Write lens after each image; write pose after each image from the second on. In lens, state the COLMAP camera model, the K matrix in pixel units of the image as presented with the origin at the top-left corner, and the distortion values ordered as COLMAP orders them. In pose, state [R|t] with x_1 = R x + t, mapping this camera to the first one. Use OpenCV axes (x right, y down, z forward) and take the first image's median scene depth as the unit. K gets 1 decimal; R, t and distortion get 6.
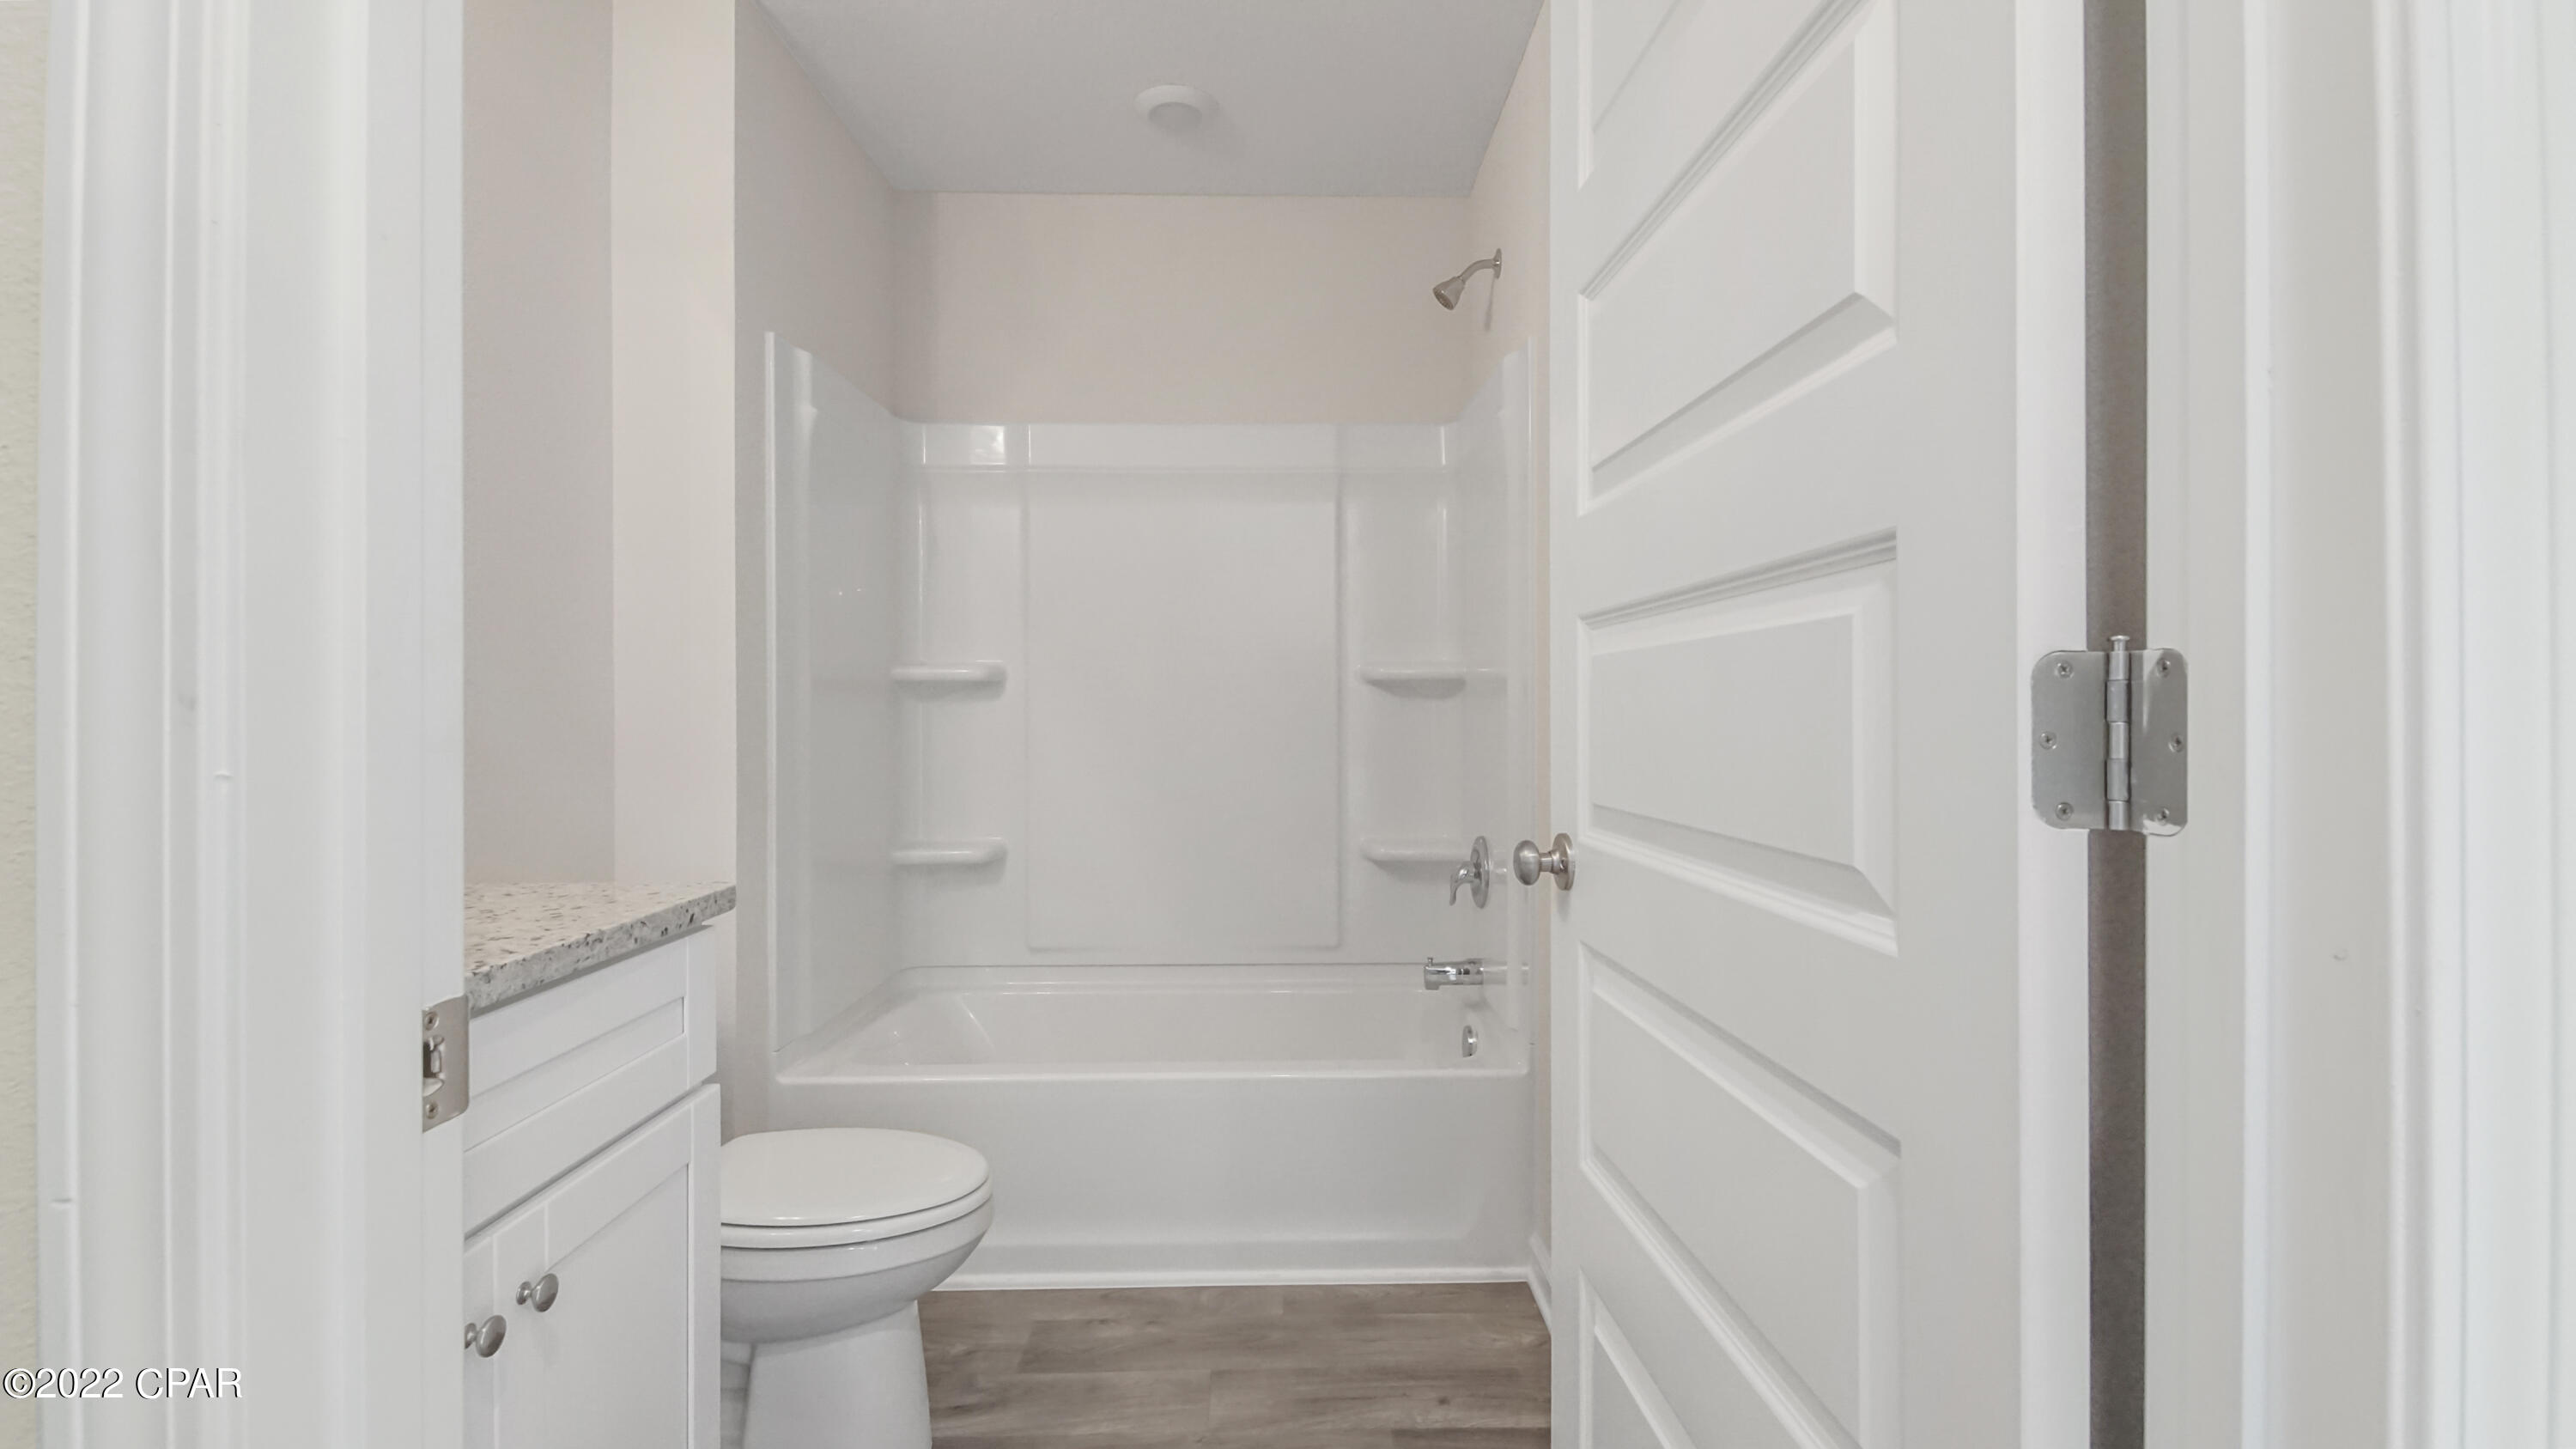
lens RADIAL K [[1115.4, 0, 1281.7], [0, 1115.4, 722.5], [0, 0, 1]] dist [0.042245, -0.025007]
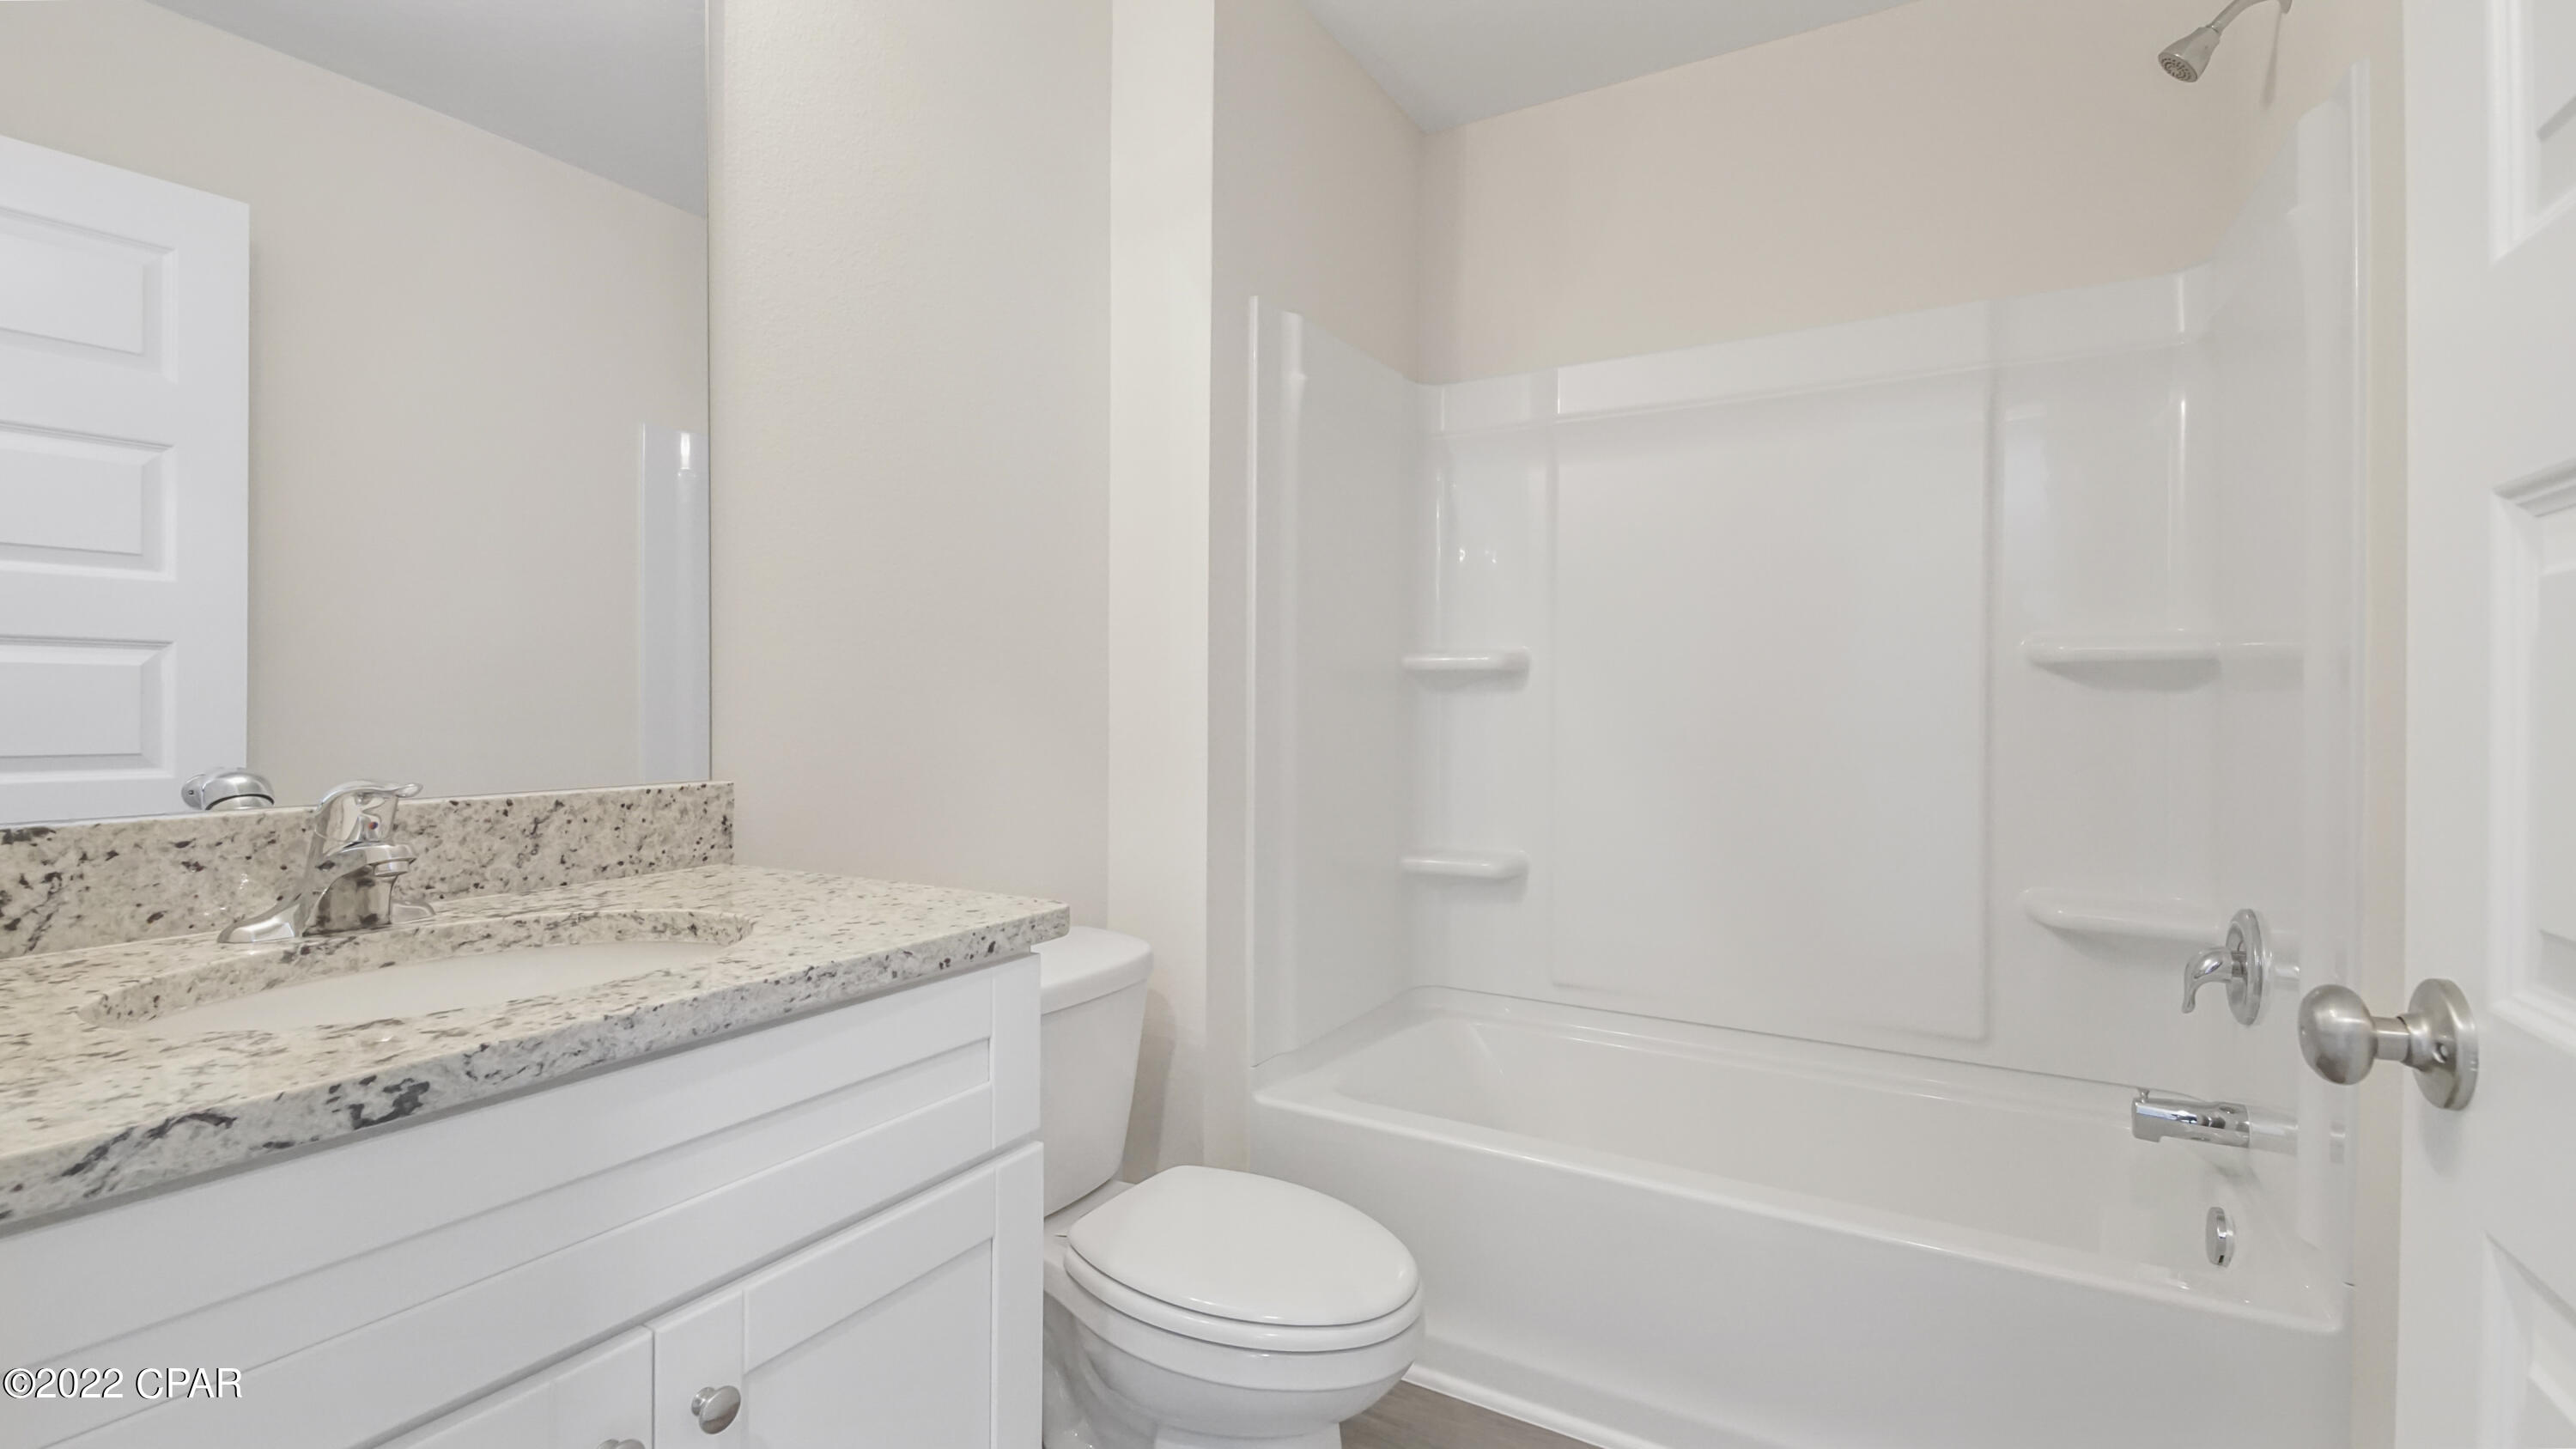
lens RADIAL K [[1114.8, 0, 1294.3], [0, 1114.8, 710.5], [0, 0, 1]] dist [0.033496, -0.018499]
pose [[0.859467, 0.008660, -0.511117, 0.088435], [-0.011672, 0.999928, -0.002685, -0.002196], [0.511057, 0.008273, 0.859507, 0.381819]]
